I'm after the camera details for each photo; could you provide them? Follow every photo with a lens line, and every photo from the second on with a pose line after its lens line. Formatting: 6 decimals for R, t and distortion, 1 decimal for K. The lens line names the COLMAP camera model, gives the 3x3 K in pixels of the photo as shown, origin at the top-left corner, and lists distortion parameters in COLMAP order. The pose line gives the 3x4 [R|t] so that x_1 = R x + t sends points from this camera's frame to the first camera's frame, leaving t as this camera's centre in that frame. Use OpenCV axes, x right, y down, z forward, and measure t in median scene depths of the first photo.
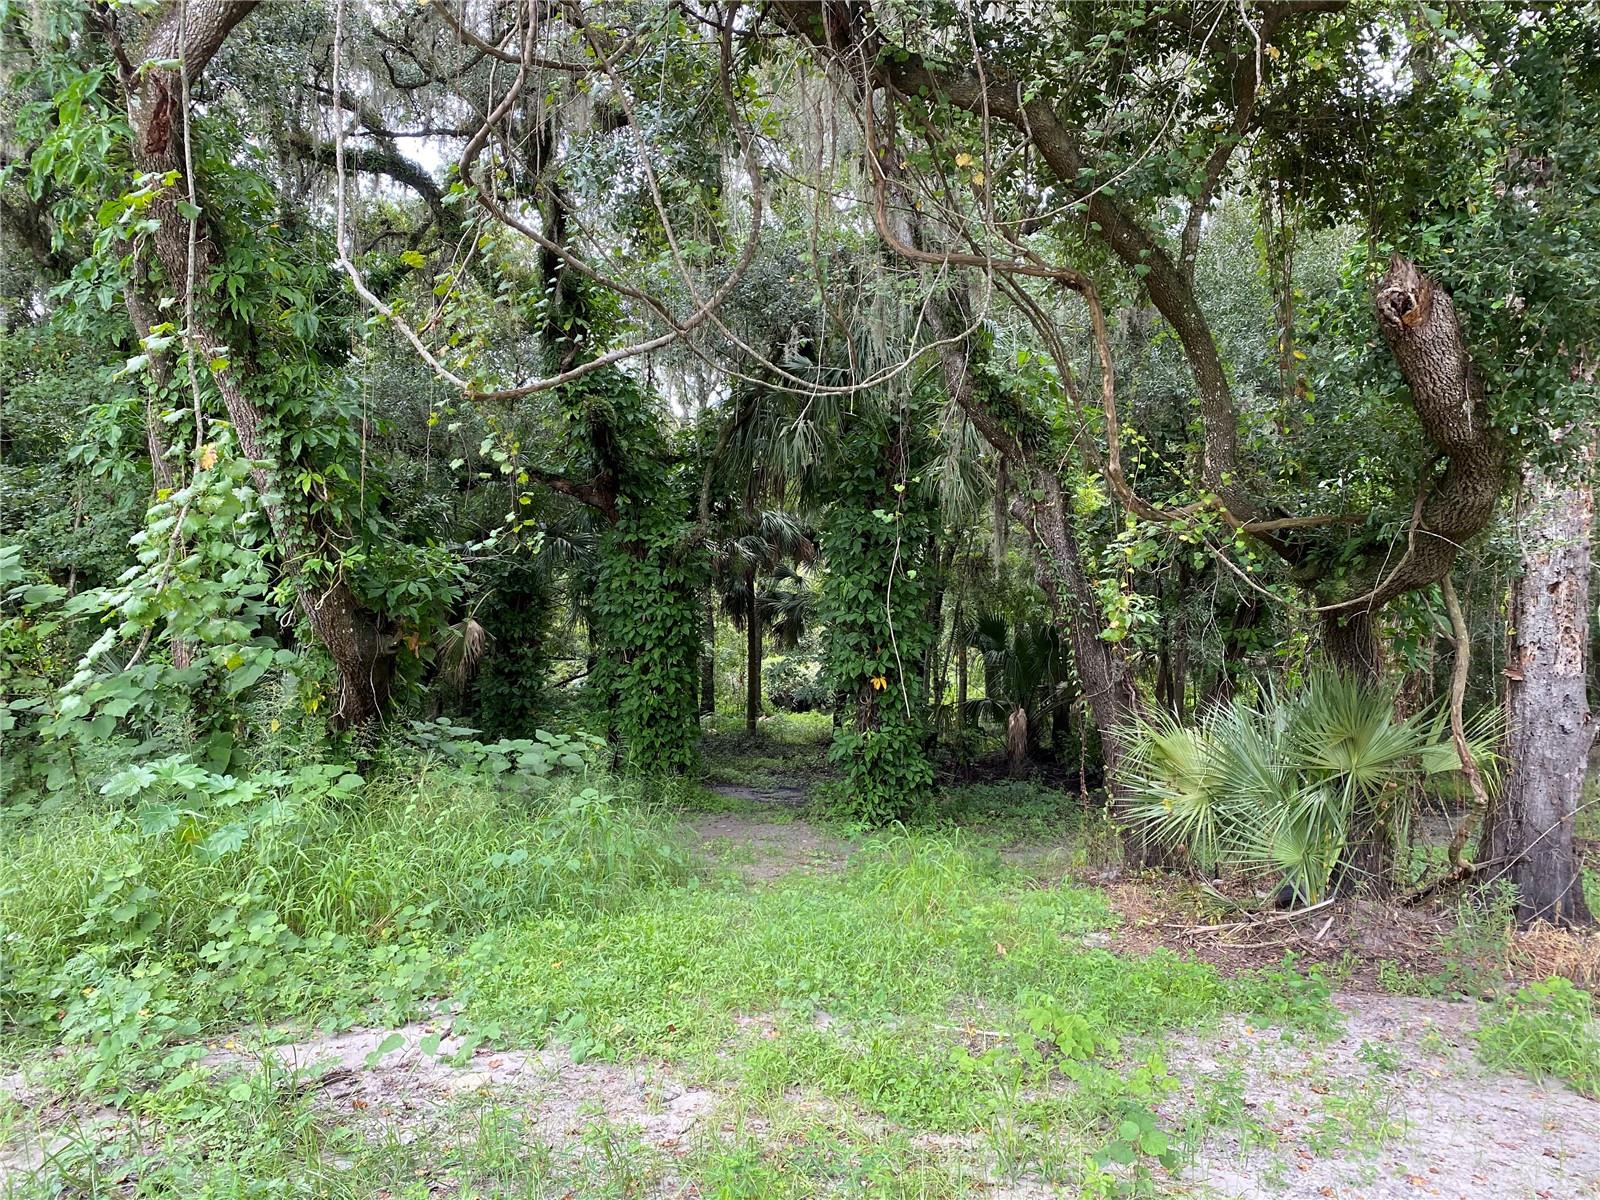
lens RADIAL K [[1188.0, 0, 800.0], [0, 1188.0, 600.0], [0, 0, 1]] dist [-0.000984, -0.018125]
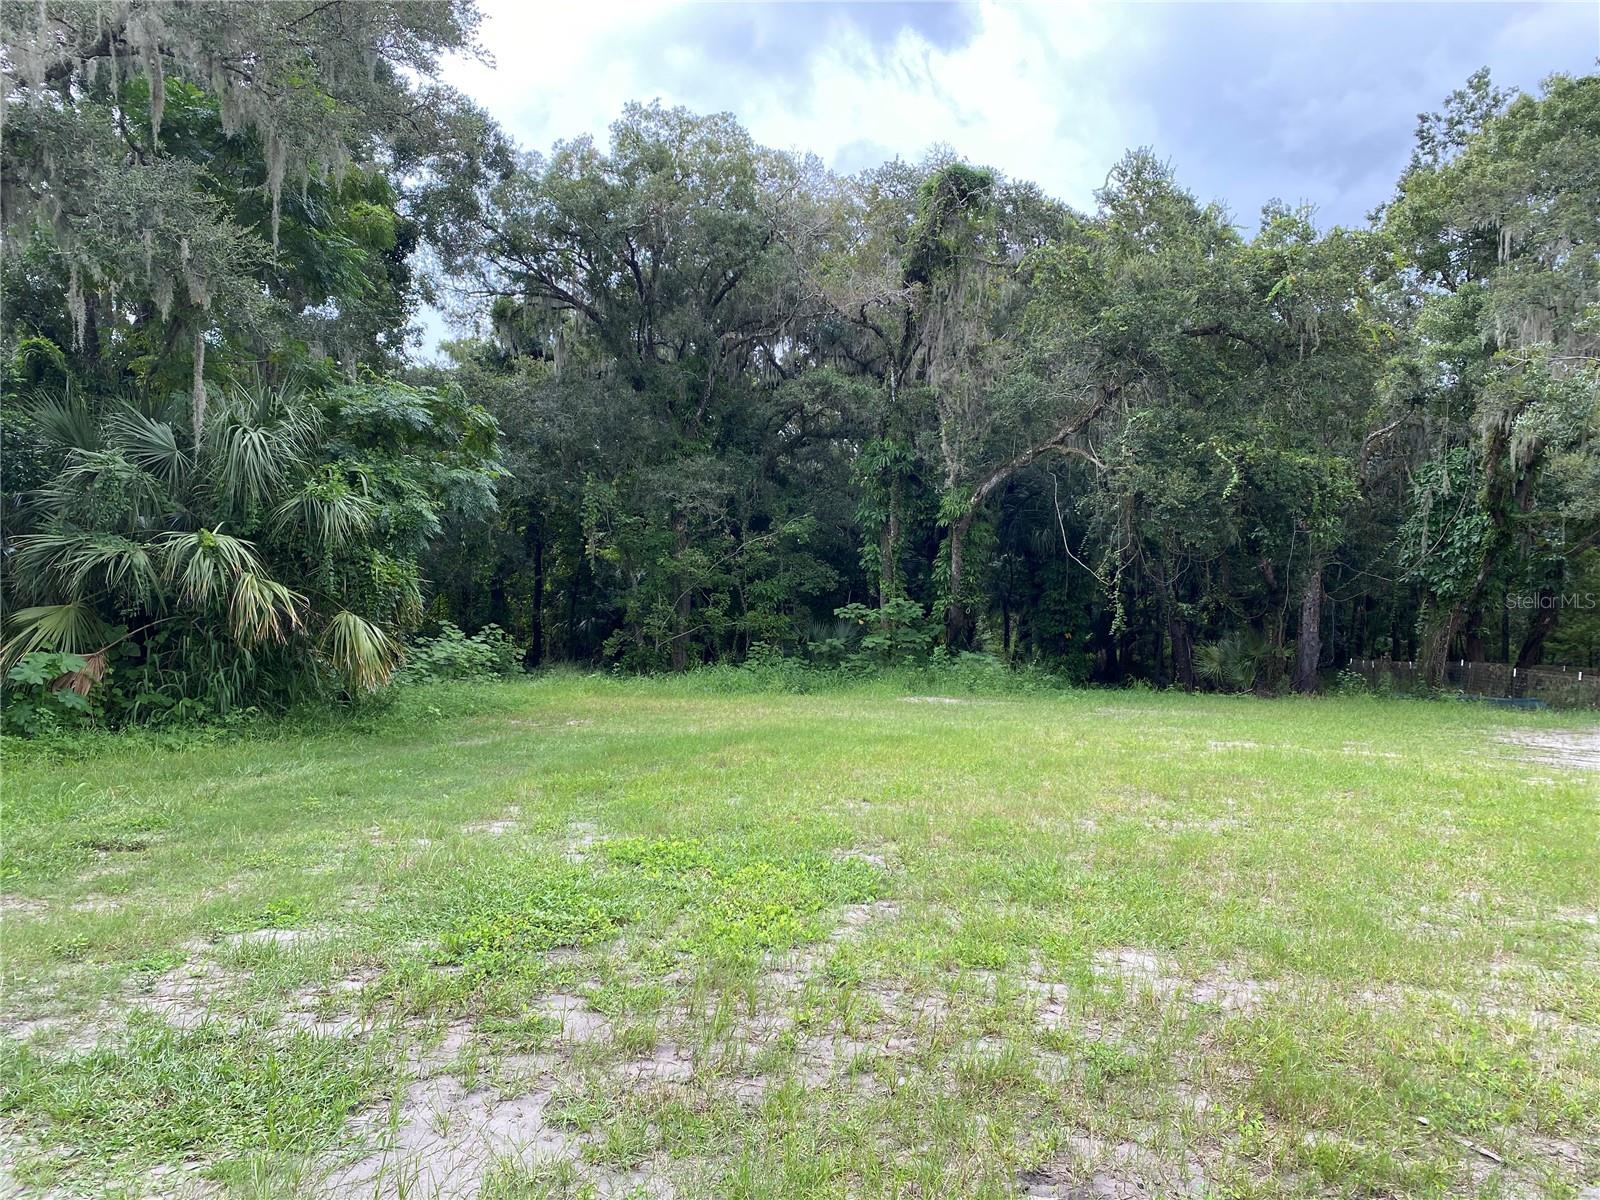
lens RADIAL K [[1188.0, 0, 800.0], [0, 1188.0, 600.0], [0, 0, 1]] dist [-0.000984, -0.018125]
pose [[0.998925, -0.000356, 0.046363, -1.170275], [-0.001221, 0.999422, 0.033984, -0.164749], [-0.046348, -0.034004, 0.998346, -2.711653]]
